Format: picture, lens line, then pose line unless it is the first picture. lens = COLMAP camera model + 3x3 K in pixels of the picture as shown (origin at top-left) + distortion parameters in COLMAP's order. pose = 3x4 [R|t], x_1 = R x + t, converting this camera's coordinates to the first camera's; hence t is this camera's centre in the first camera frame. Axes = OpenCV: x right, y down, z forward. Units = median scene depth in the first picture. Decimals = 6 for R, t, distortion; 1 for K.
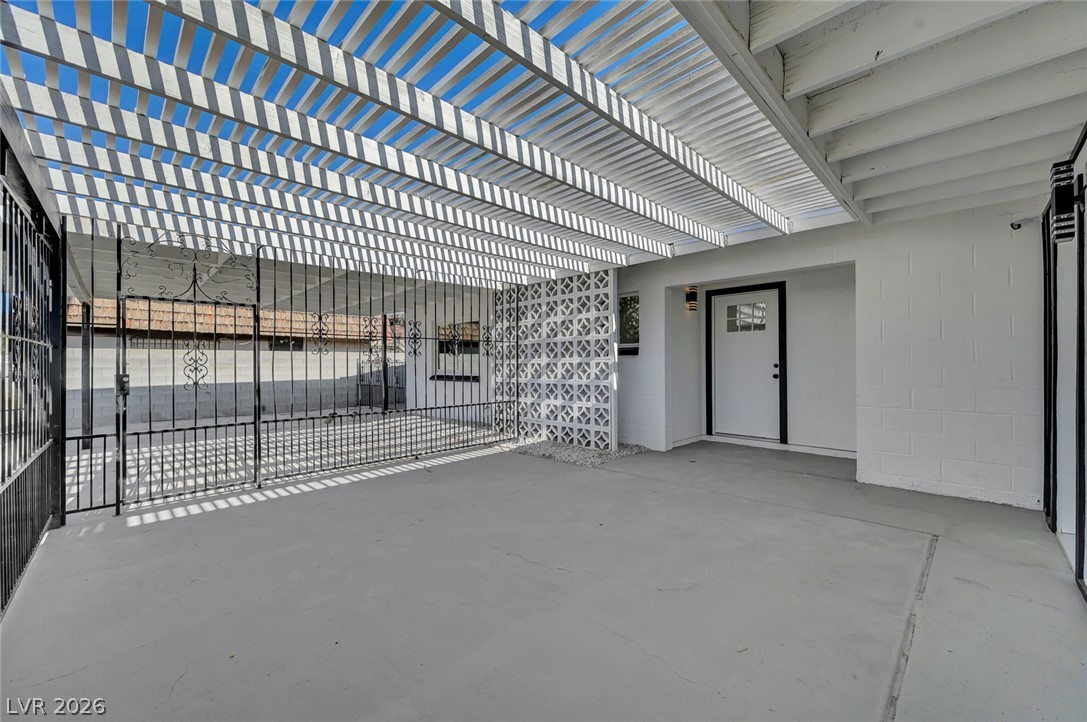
lens RADIAL K [[430.5, 0, 544.0], [0, 430.5, 363.0], [0, 0, 1]] dist [-0.000763, 0.000044]
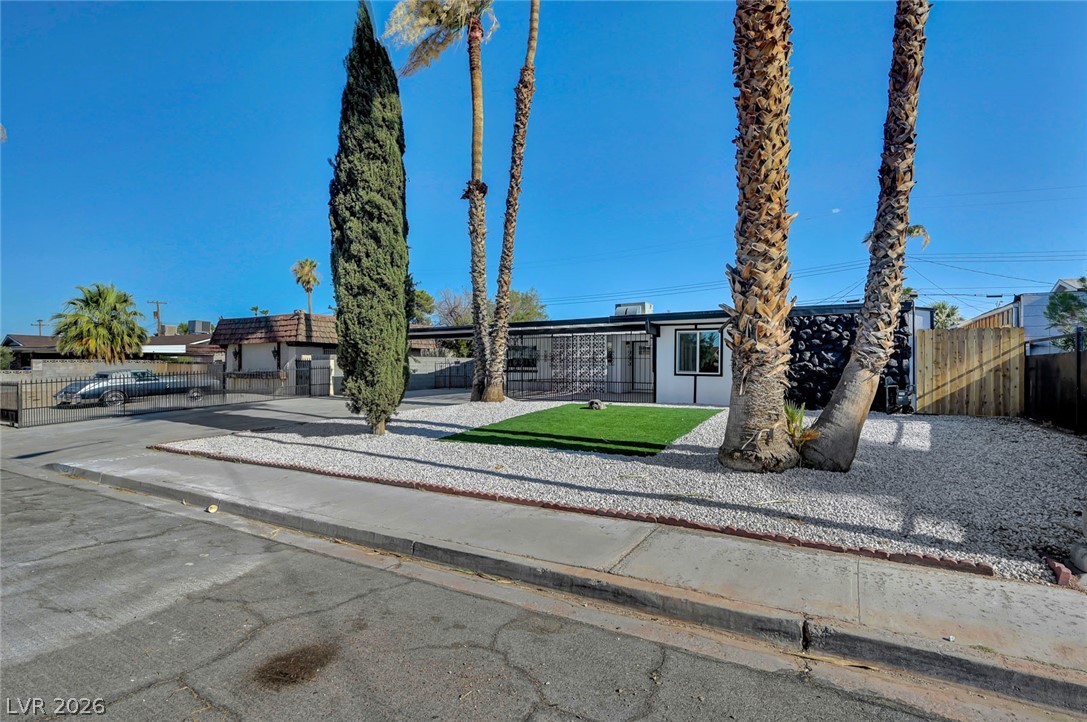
lens RADIAL K [[530.4, 0, 541.2], [0, 530.4, 364.3], [0, 0, 1]] dist [0.001760, 0.000207]
pose [[0.966926, 0.006799, 0.254967, -1.157906], [-0.007116, 0.999975, 0.000322, -0.001161], [-0.254959, -0.002126, 0.966950, -2.370464]]
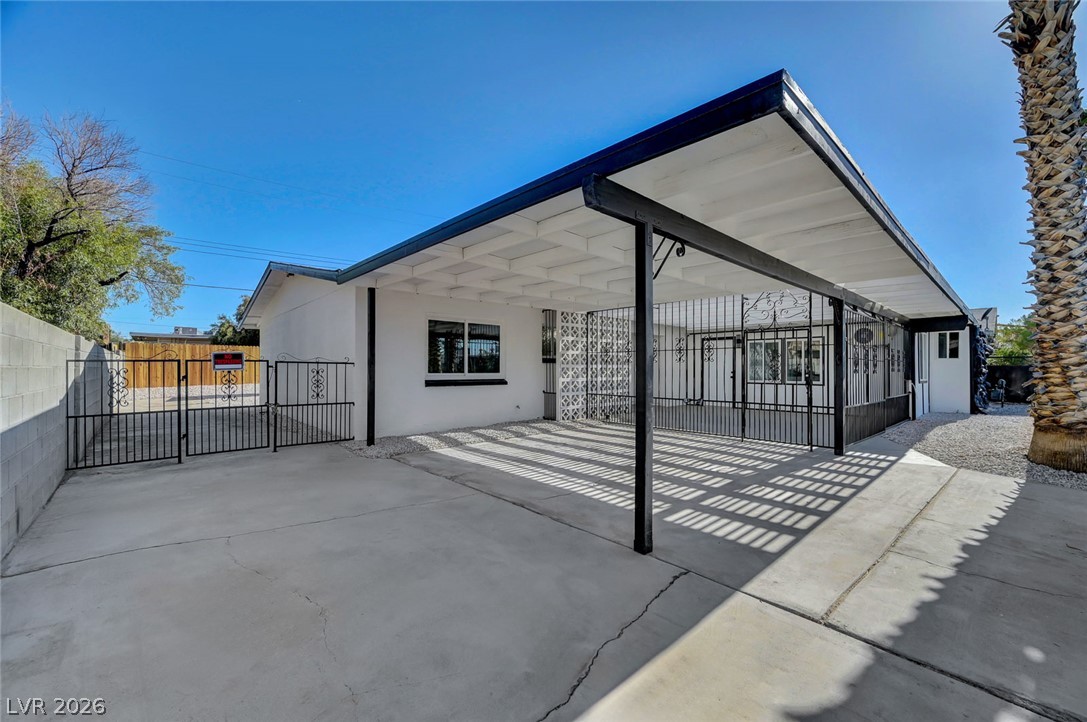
lens RADIAL K [[430.5, 0, 544.0], [0, 430.5, 363.0], [0, 0, 1]] dist [-0.000763, 0.000044]
pose [[0.038751, 0.013825, 0.999153, -1.647364], [-0.007445, 0.999881, -0.013546, 0.005311], [-0.999221, -0.006914, 0.038849, 1.190089]]
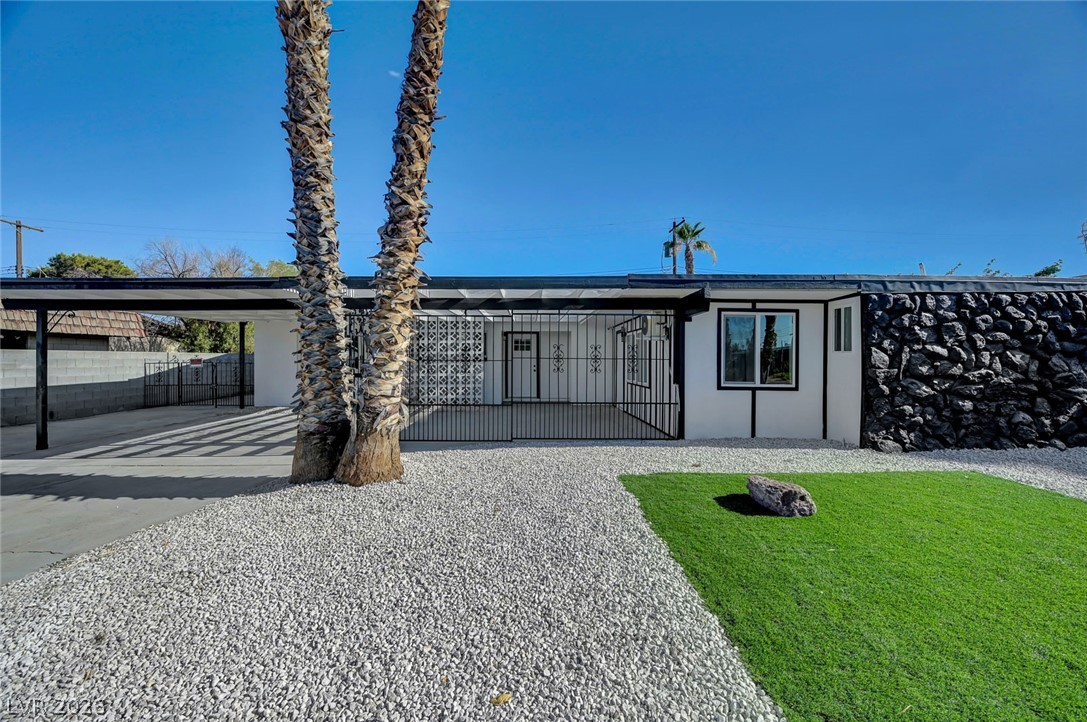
lens RADIAL K [[430.5, 0, 544.0], [0, 430.5, 363.0], [0, 0, 1]] dist [-0.000763, 0.000044]
pose [[0.683095, -0.001087, 0.730329, -1.078890], [-0.007888, 0.999930, 0.008866, -0.030451], [-0.730287, -0.011818, 0.683038, -0.612272]]
